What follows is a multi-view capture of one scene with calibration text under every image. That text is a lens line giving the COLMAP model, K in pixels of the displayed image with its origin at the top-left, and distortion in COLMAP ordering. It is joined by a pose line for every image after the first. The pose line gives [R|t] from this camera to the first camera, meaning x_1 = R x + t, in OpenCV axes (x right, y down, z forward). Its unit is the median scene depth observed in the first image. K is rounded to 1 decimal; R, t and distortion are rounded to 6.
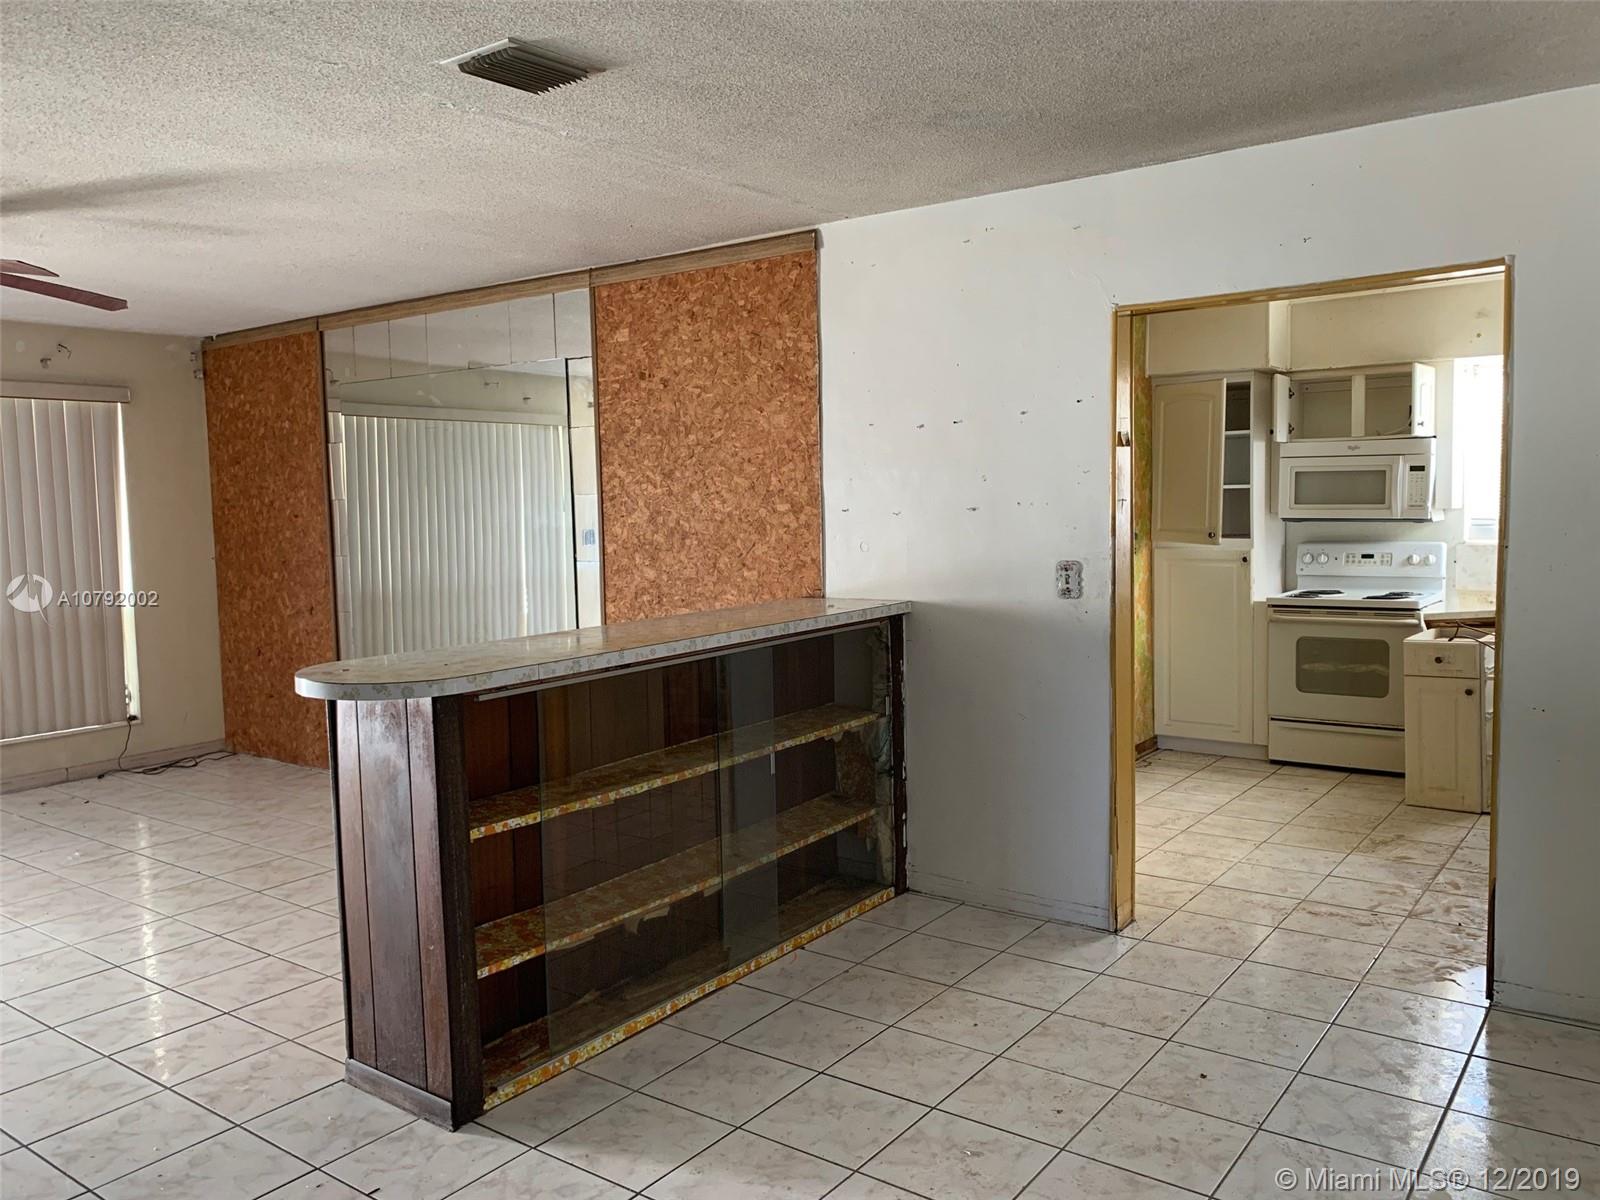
lens RADIAL K [[1235.4, 0, 793.0], [0, 1235.4, 590.1], [0, 0, 1]] dist [0.039049, -0.042115]
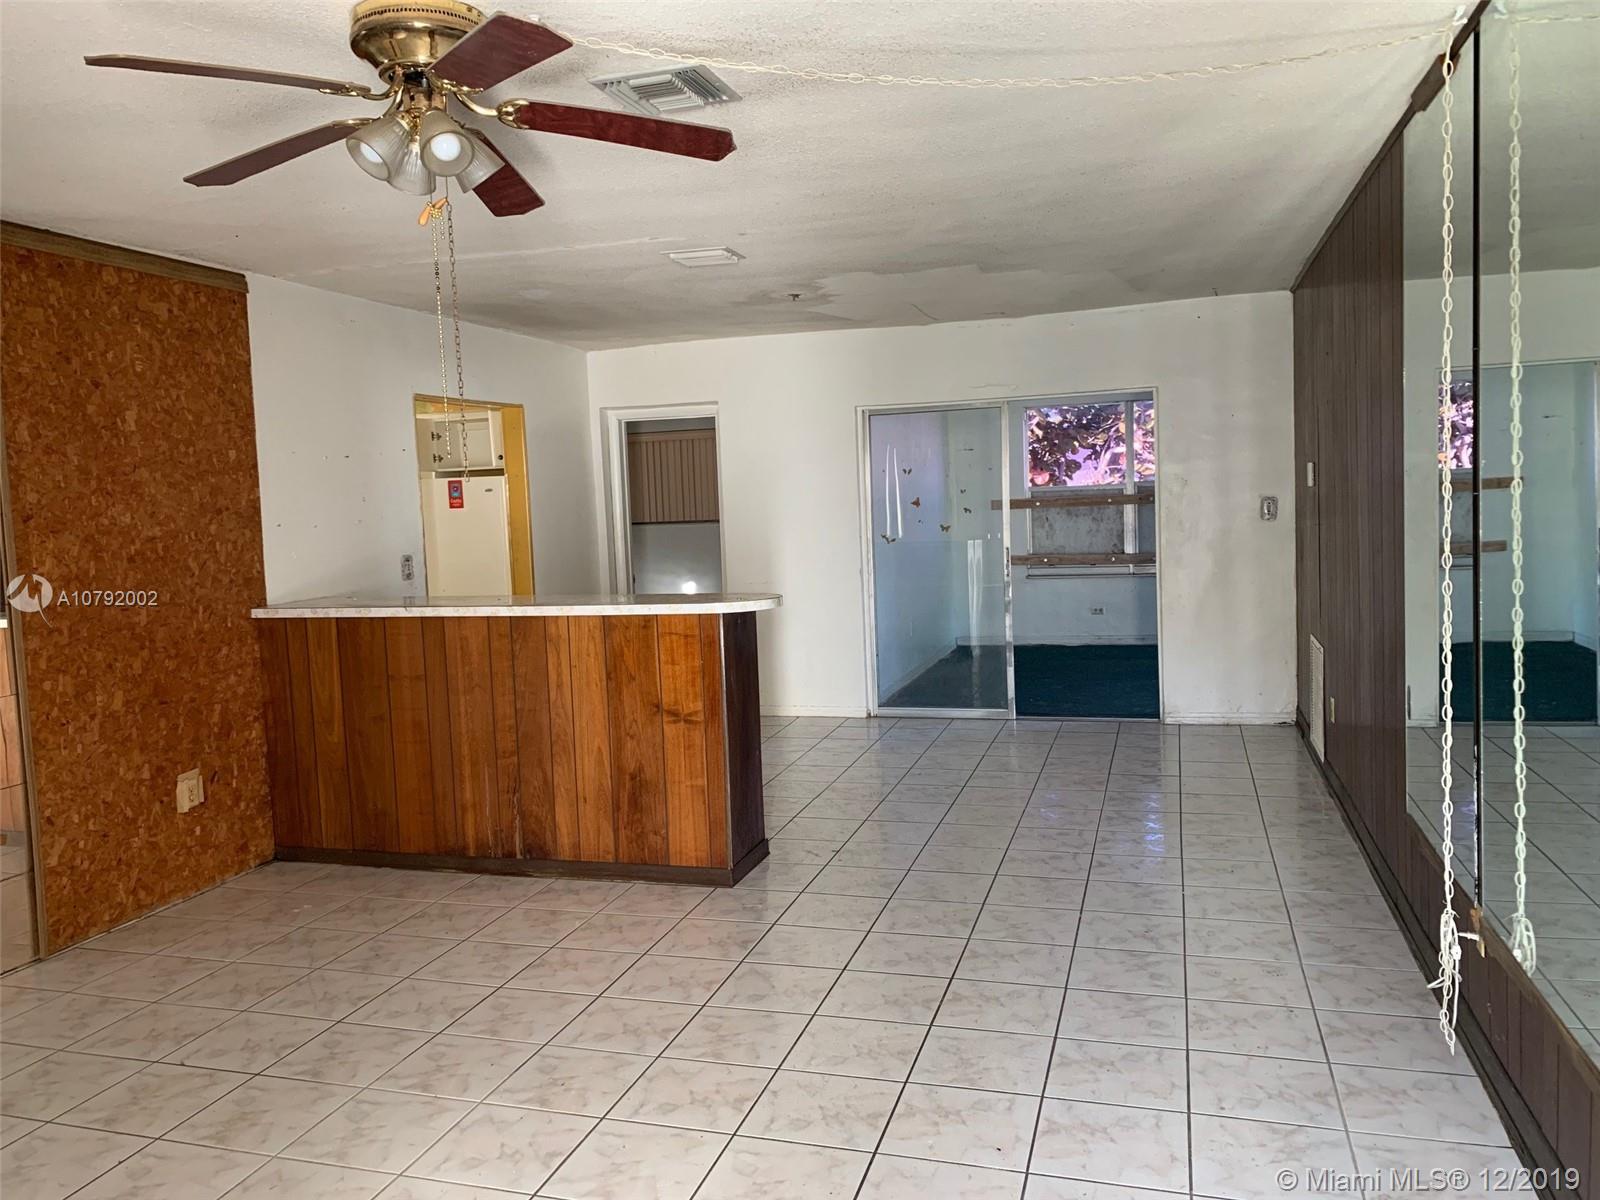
lens RADIAL K [[1235.4, 0, 799.2], [0, 1235.4, 597.4], [0, 0, 1]] dist [0.039049, -0.042115]
pose [[-0.349139, -0.041105, 0.936169, -0.870271], [0.116107, 0.989441, 0.086746, -0.031436], [-0.929850, 0.138982, -0.340680, 0.686608]]
